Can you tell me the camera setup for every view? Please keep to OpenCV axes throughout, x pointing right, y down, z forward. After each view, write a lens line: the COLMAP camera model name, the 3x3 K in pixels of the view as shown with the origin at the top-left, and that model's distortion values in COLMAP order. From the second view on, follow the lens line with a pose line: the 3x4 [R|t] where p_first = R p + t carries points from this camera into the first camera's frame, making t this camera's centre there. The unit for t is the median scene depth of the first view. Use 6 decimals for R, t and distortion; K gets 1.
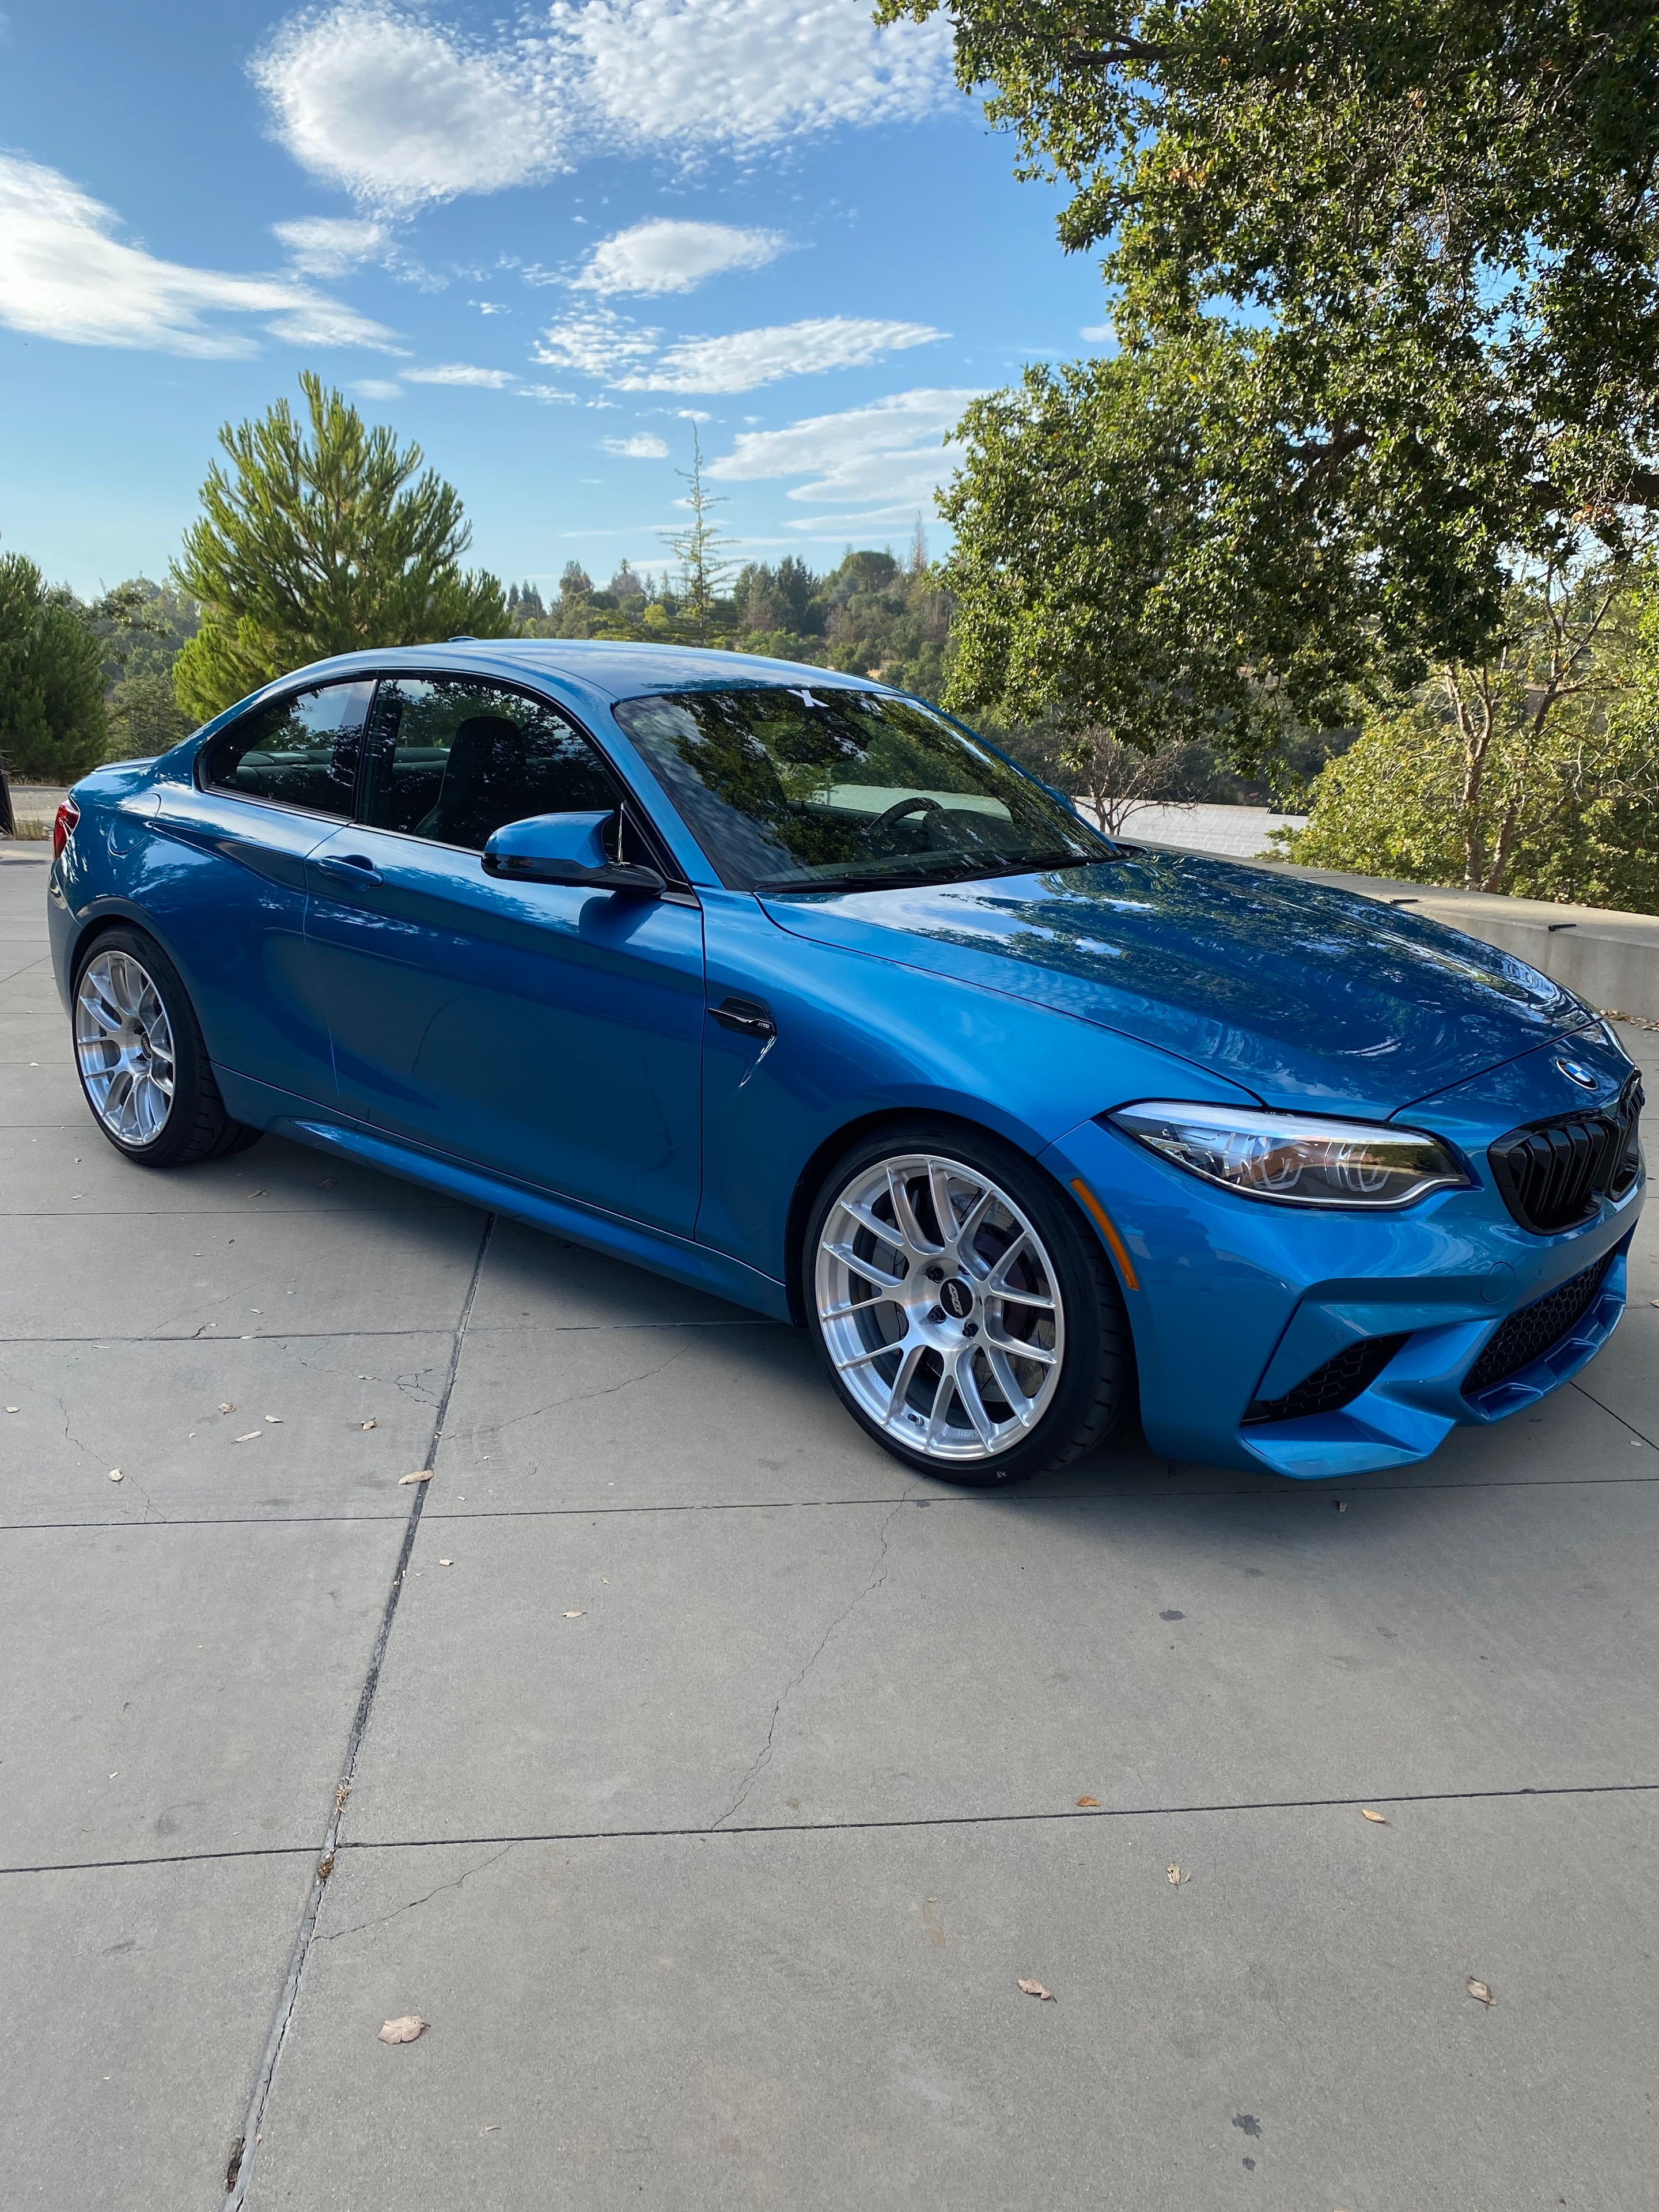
lens RADIAL K [[1659.2, 0, 828.0], [0, 1659.2, 1089.1], [0, 0, 1]] dist [0.016057, -0.011787]
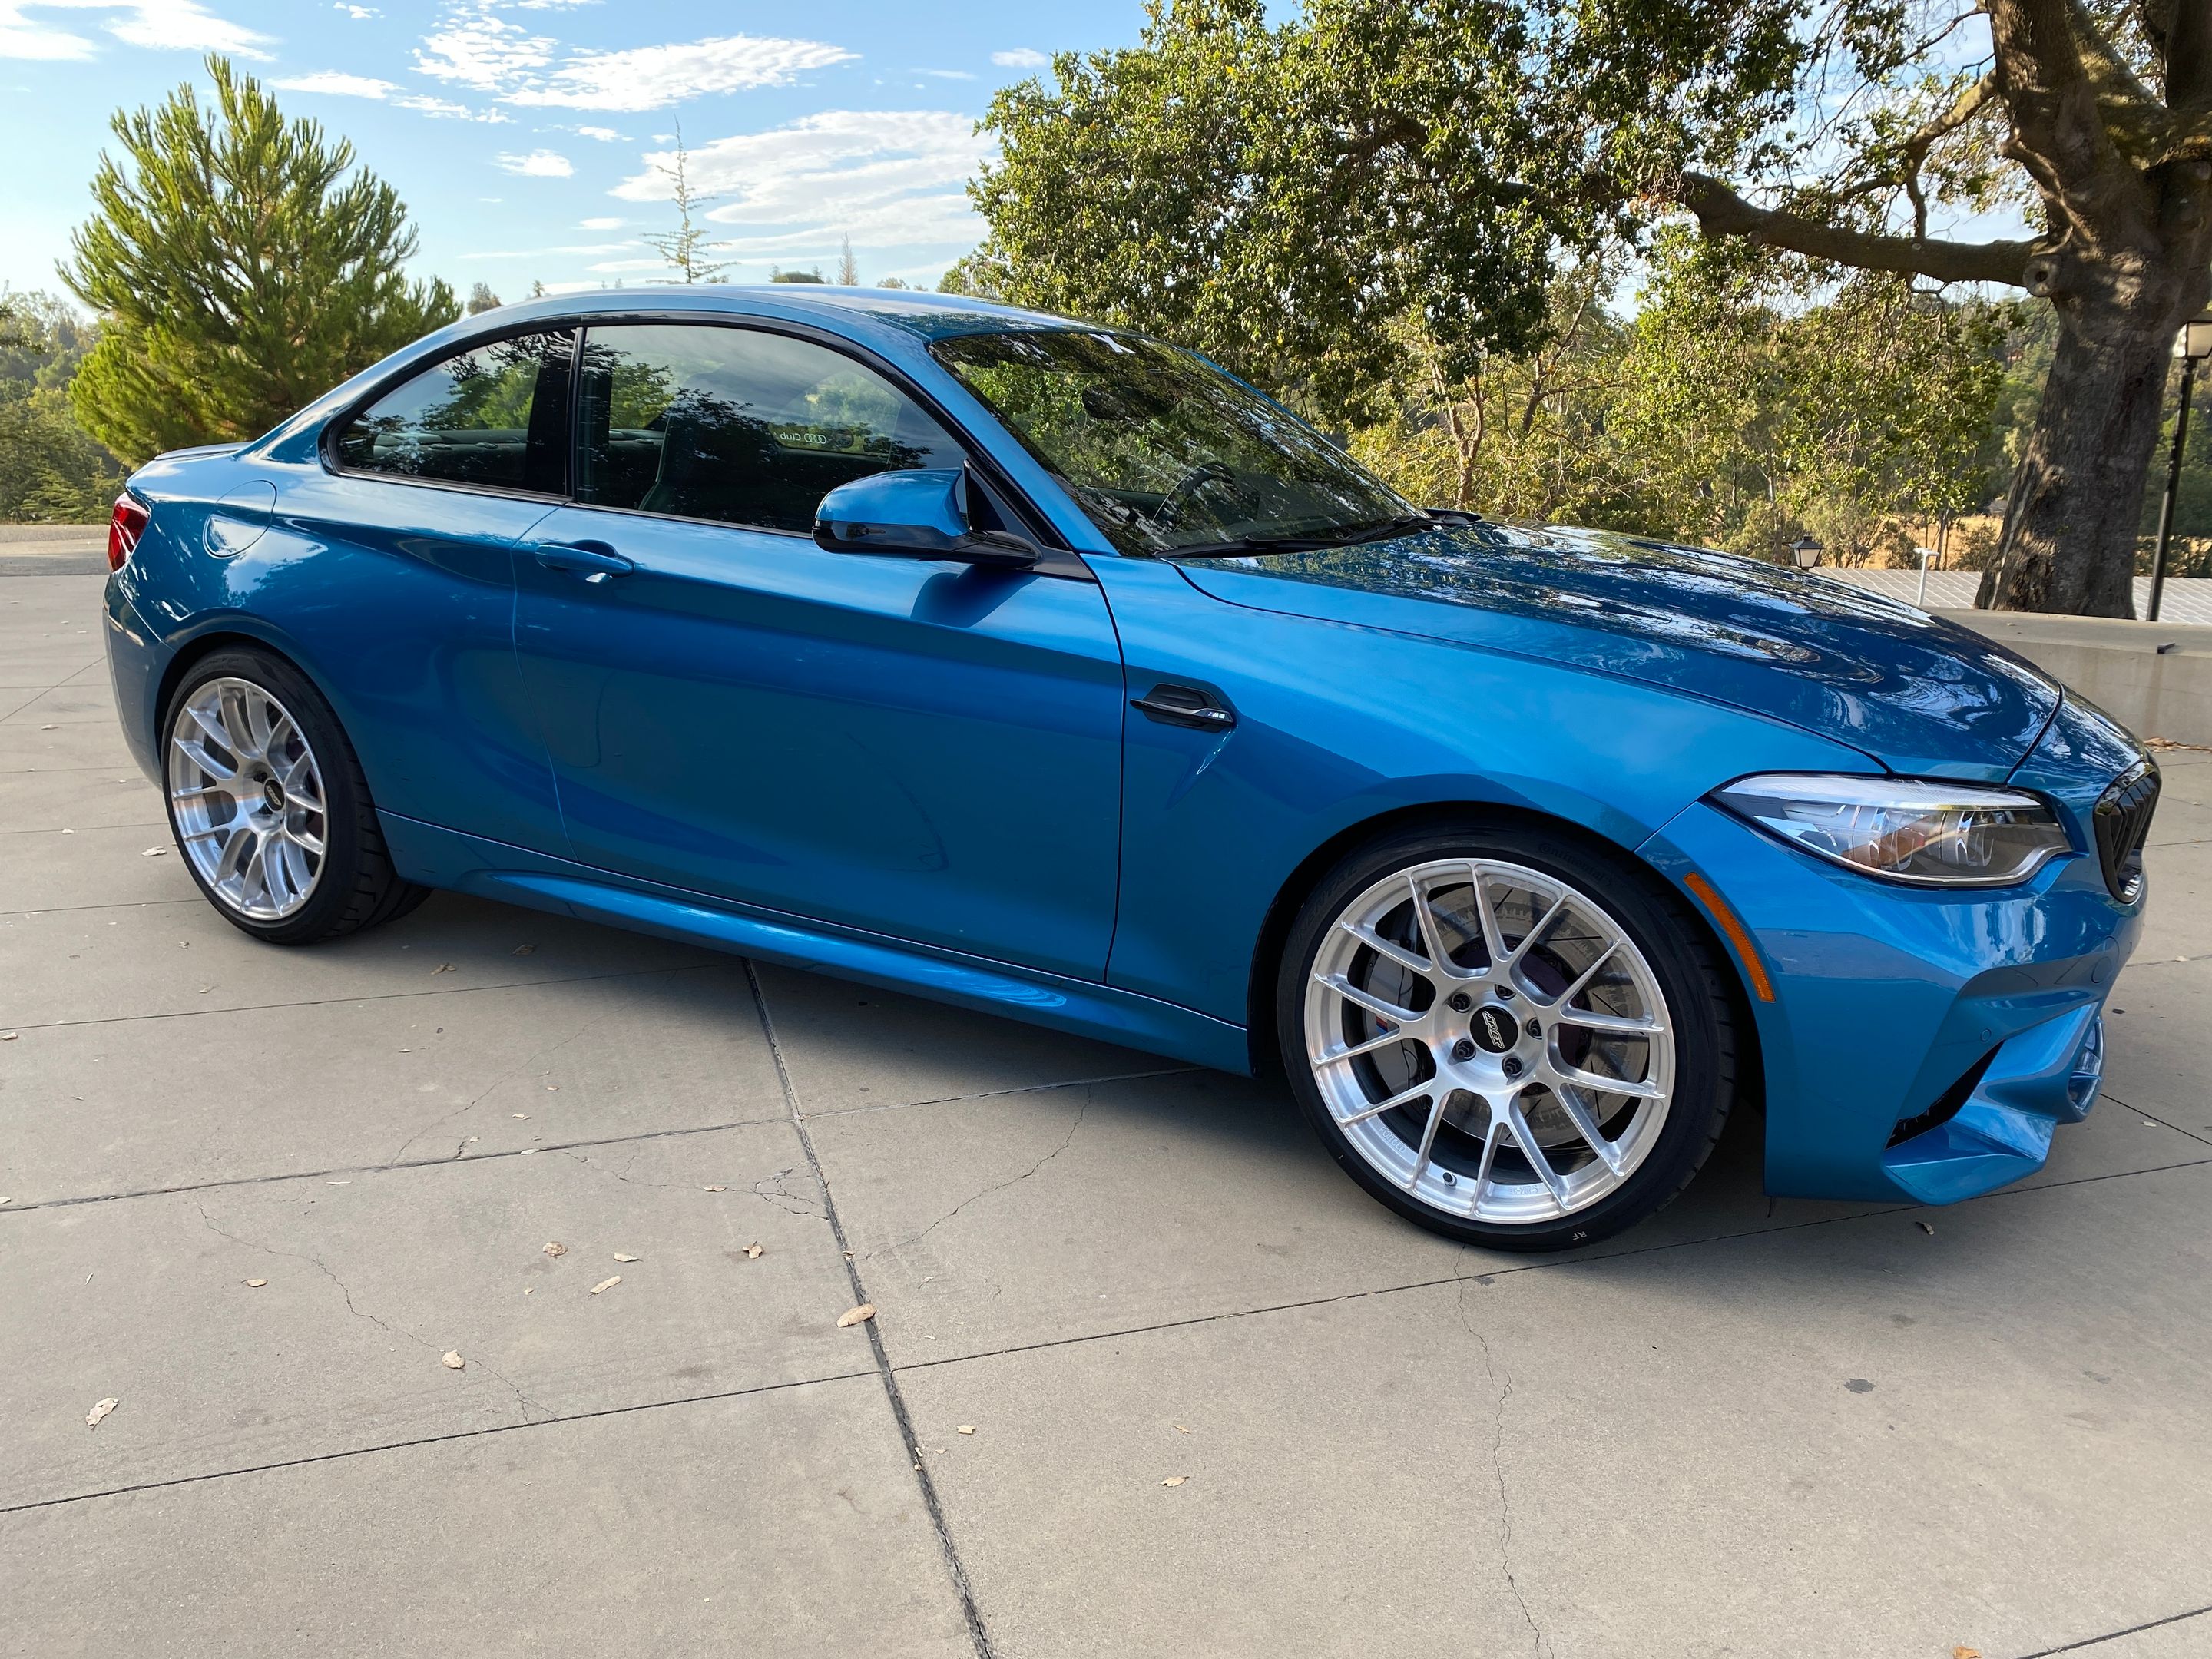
lens RADIAL K [[1659.2, 0, 1099.3], [0, 1659.2, 812.9], [0, 0, 1]] dist [0.016057, -0.011787]
pose [[0.980714, -0.058447, 0.186503, -0.164101], [0.058390, 0.998277, 0.005803, 0.000854], [-0.186521, 0.005198, 0.982437, 0.131989]]
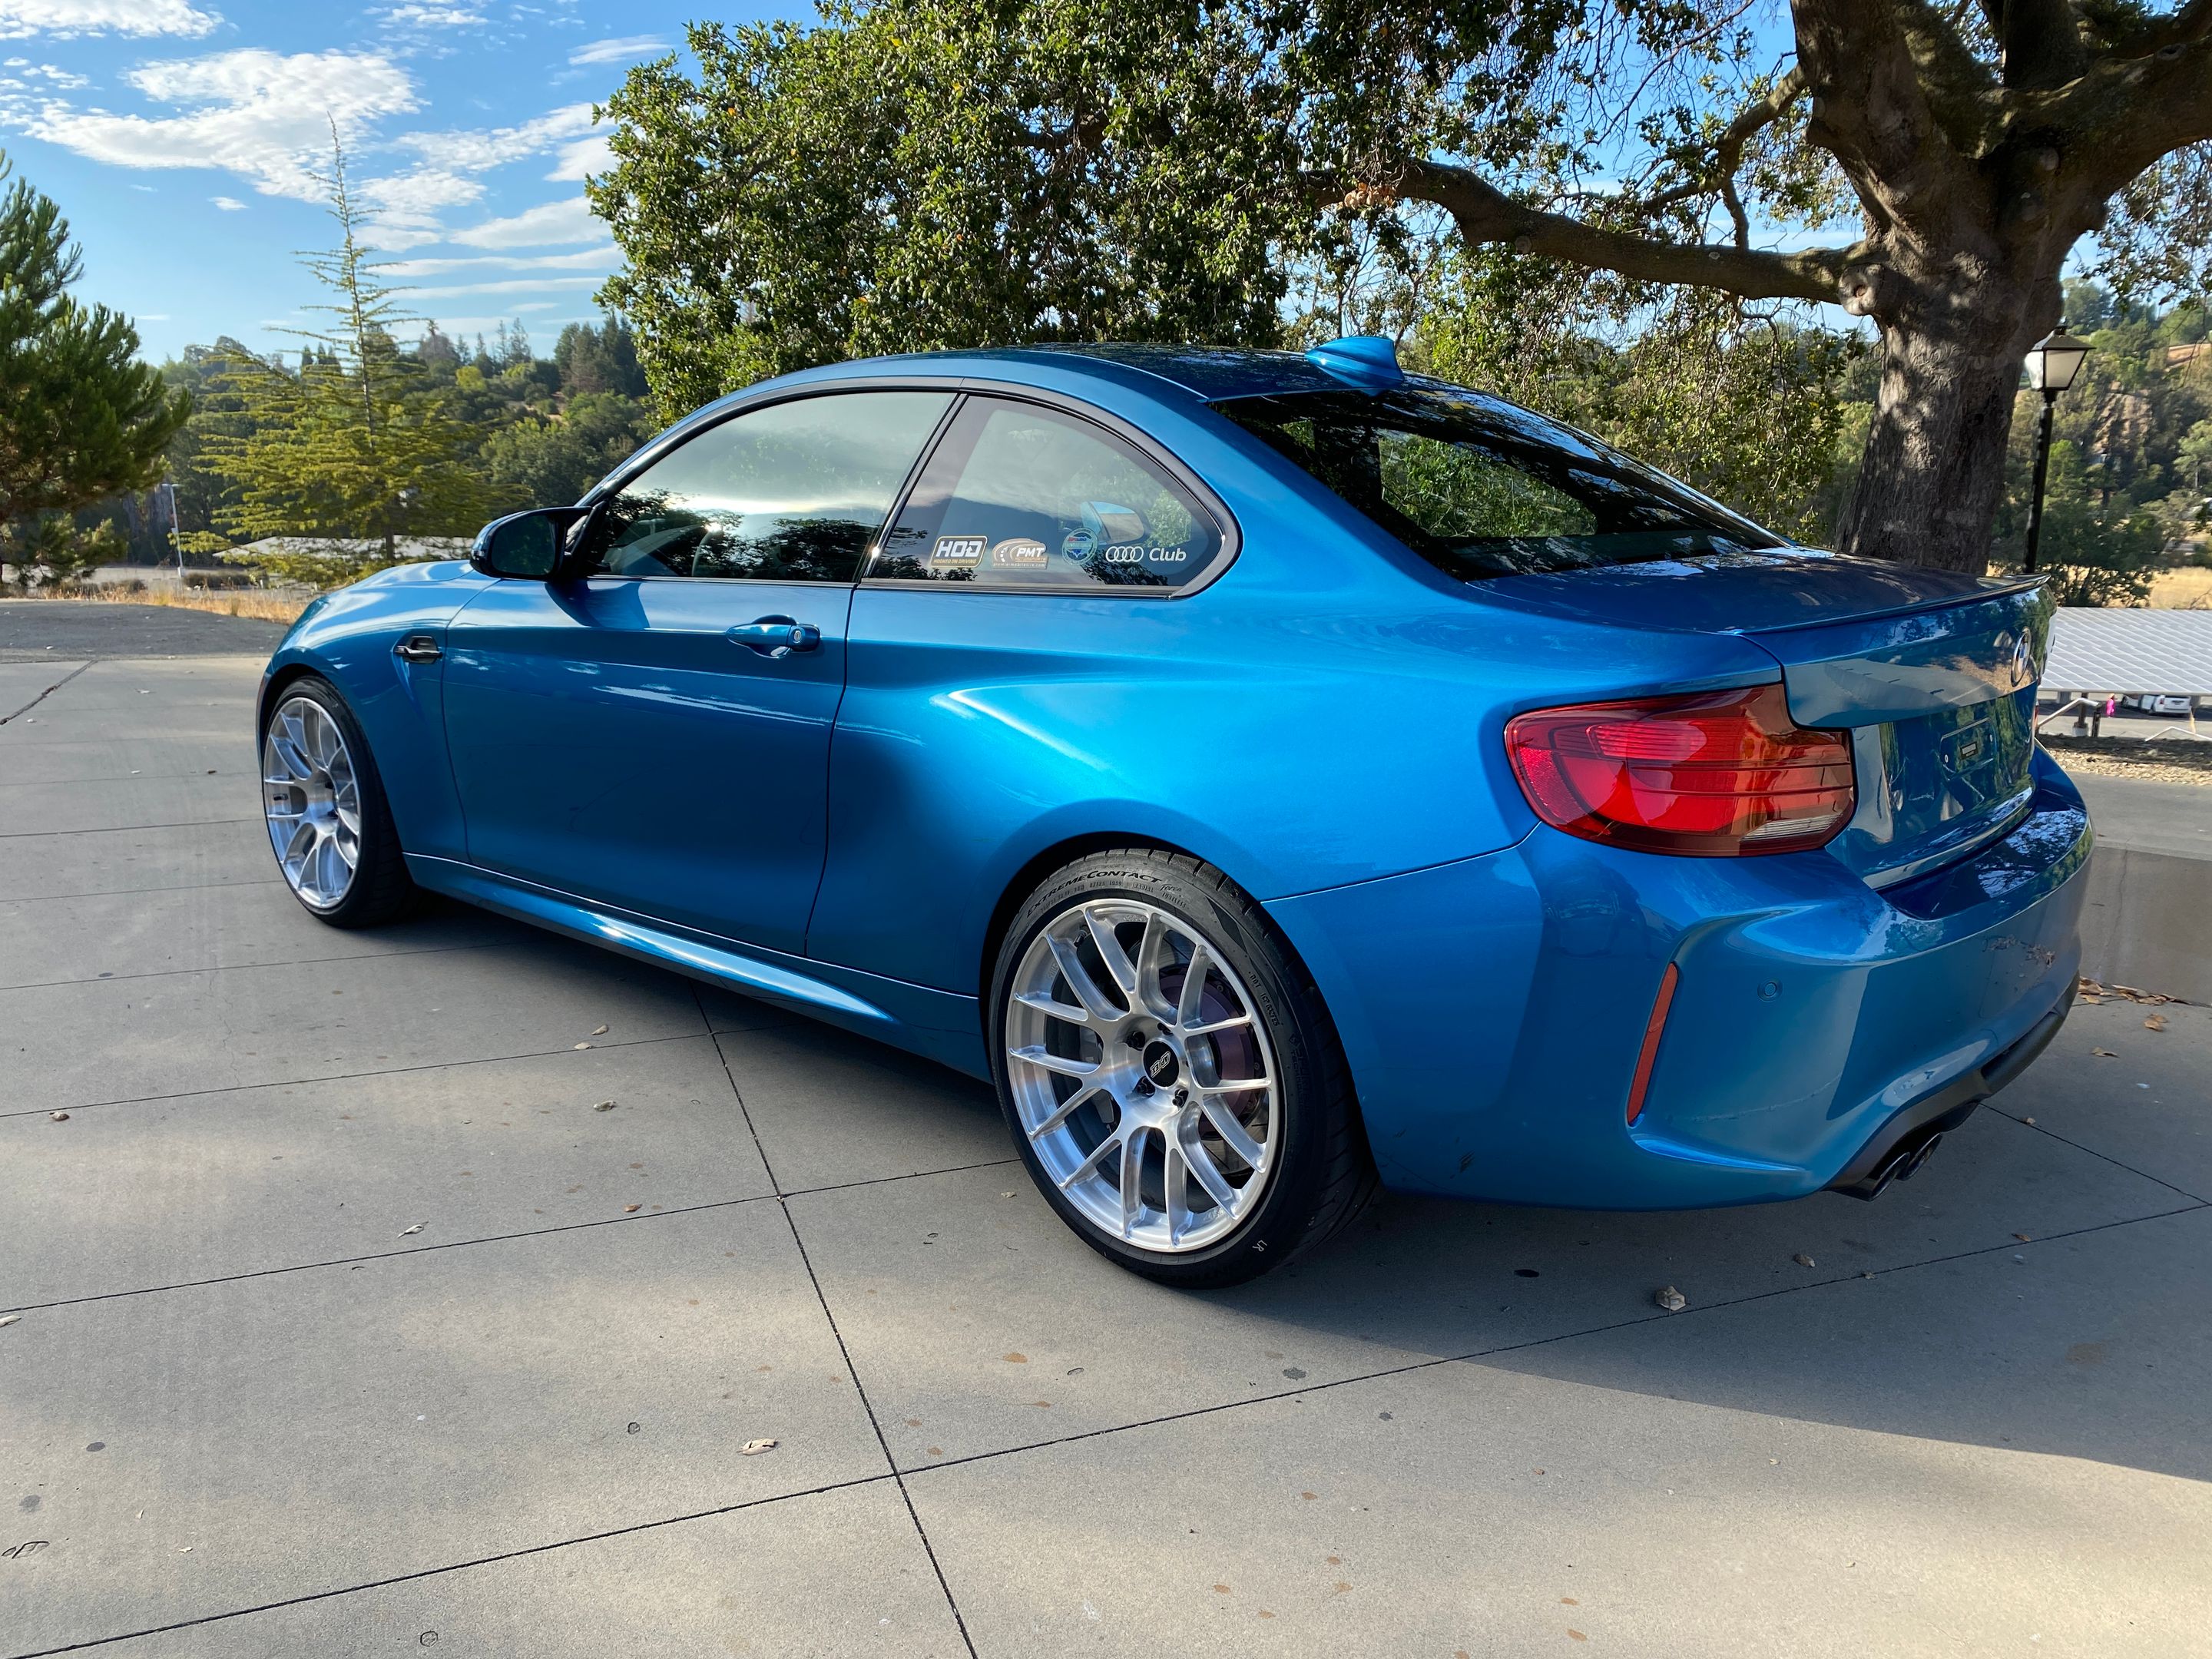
lens RADIAL K [[1659.2, 0, 1110.3], [0, 1659.2, 819.1], [0, 0, 1]] dist [0.016057, -0.011787]
pose [[0.968222, -0.072357, 0.239397, 0.253475], [0.076557, 0.997031, -0.008278, -0.099728], [-0.238087, 0.026343, 0.970886, 0.523039]]
